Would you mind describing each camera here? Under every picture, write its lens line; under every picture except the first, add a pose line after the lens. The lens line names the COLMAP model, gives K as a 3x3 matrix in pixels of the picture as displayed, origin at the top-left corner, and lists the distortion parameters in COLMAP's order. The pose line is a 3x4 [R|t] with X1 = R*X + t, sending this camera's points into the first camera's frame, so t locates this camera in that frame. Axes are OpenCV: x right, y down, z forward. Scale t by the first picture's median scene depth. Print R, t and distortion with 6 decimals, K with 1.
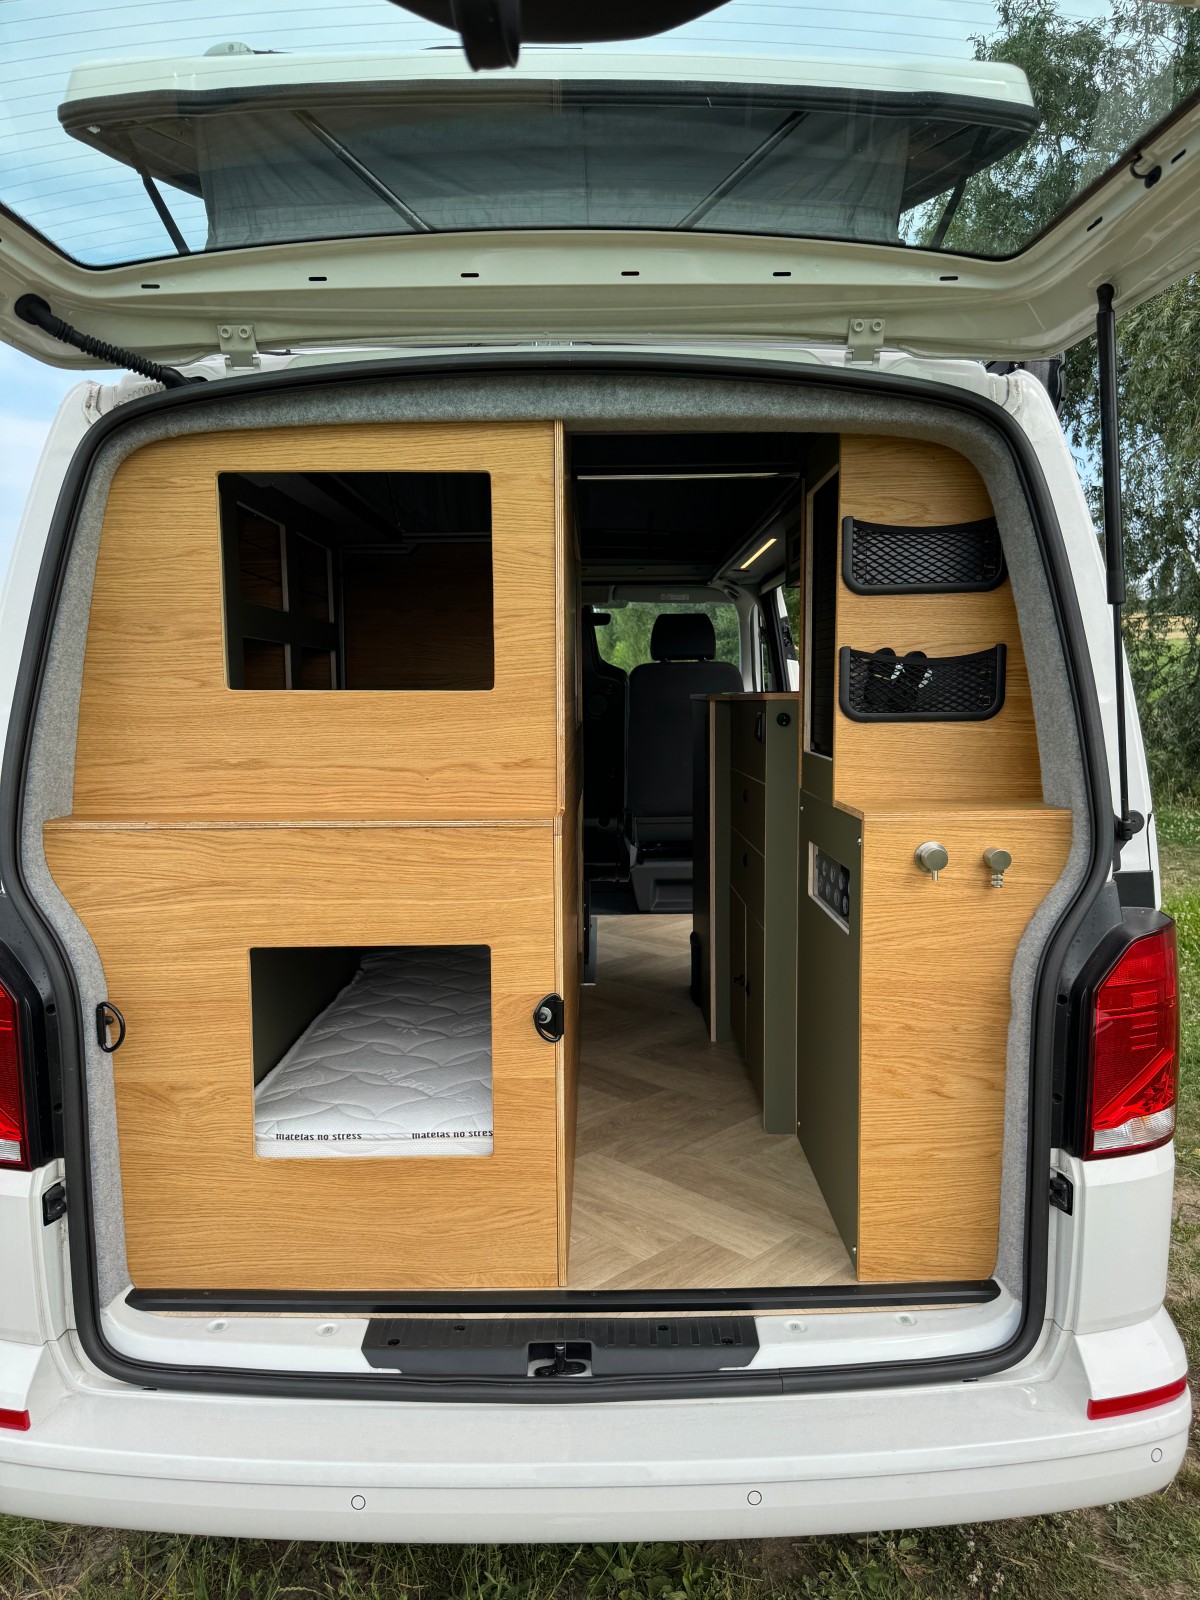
lens RADIAL K [[1140.7, 0, 596.0], [0, 1140.7, 828.9], [0, 0, 1]] dist [0.051840, -0.073429]
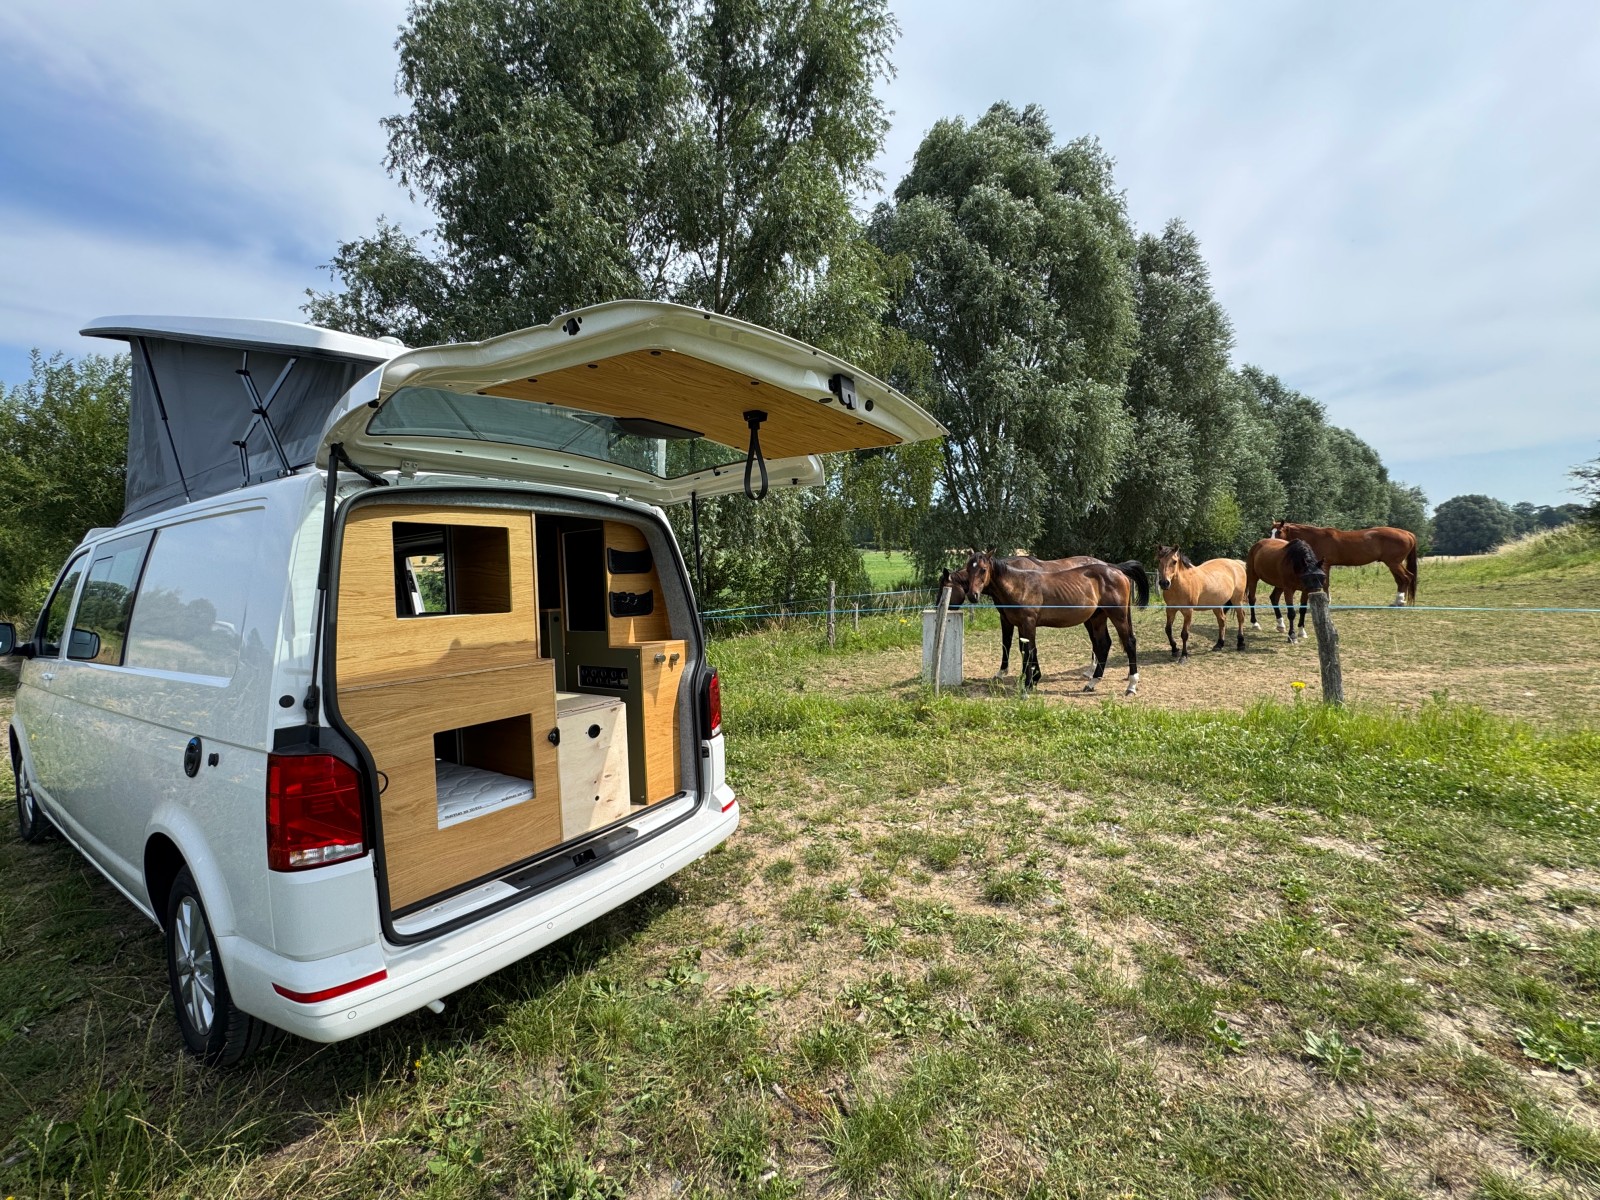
lens RADIAL K [[642.4, 0, 807.8], [0, 642.4, 605.9], [0, 0, 1]] dist [-0.004318, 0.000653]
pose [[0.552236, -0.045592, 0.832440, -0.929630], [0.125106, 0.991729, -0.028678, -0.015661], [-0.824247, 0.119981, 0.553373, -0.324031]]
